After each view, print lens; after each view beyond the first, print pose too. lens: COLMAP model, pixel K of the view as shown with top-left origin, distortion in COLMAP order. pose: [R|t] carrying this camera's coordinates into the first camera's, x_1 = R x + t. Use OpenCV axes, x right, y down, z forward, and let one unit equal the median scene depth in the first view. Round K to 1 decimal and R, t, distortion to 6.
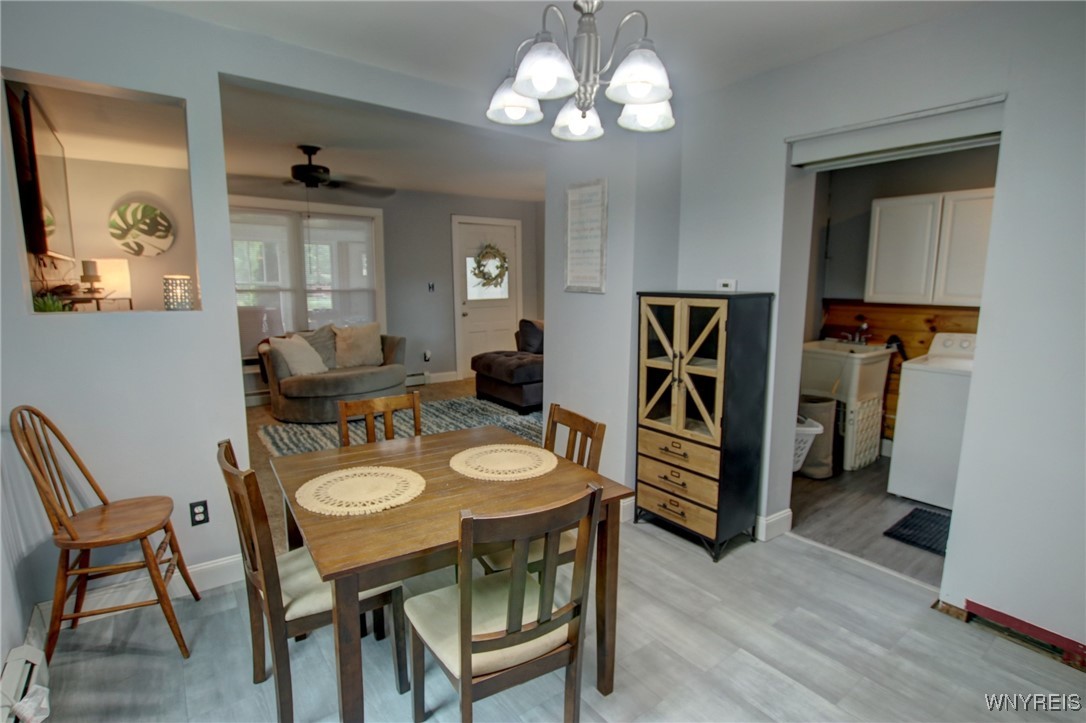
lens RADIAL K [[505.8, 0, 543.8], [0, 505.8, 369.6], [0, 0, 1]] dist [-0.027749, -0.000475]
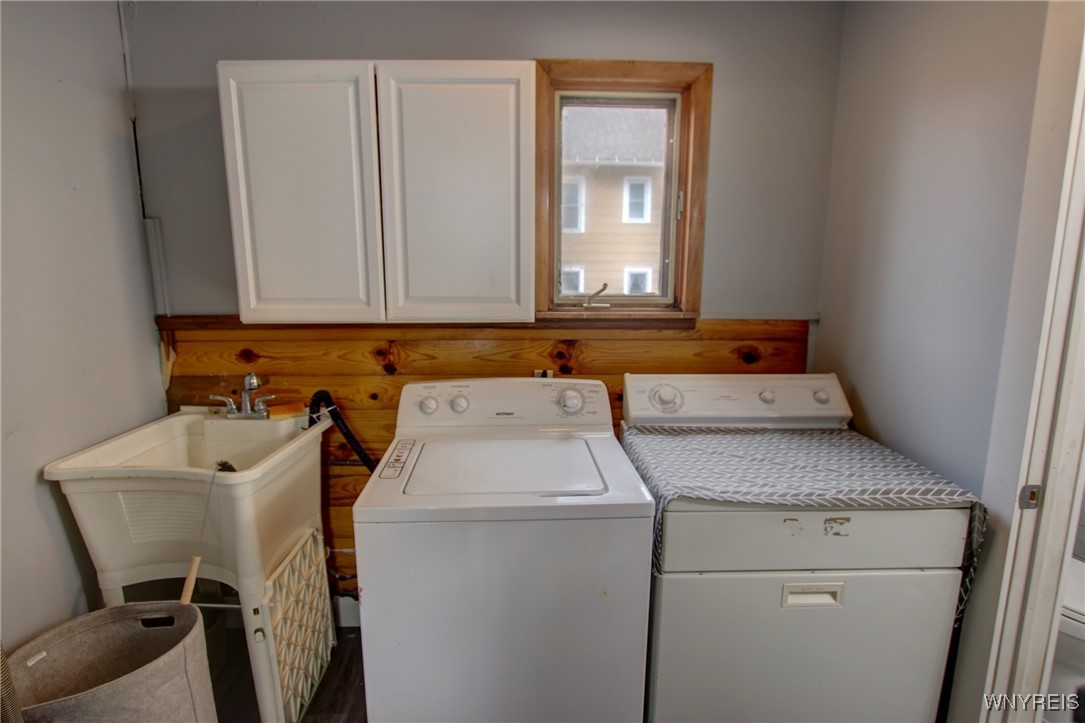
lens RADIAL K [[552.1, 0, 540.7], [0, 552.1, 365.4], [0, 0, 1]] dist [-0.021260, -0.000315]
pose [[0.552792, -0.128007, 0.823429, 0.405898], [0.145233, 0.987808, 0.056061, -0.091584], [-0.820566, 0.088599, 0.564644, 0.554273]]
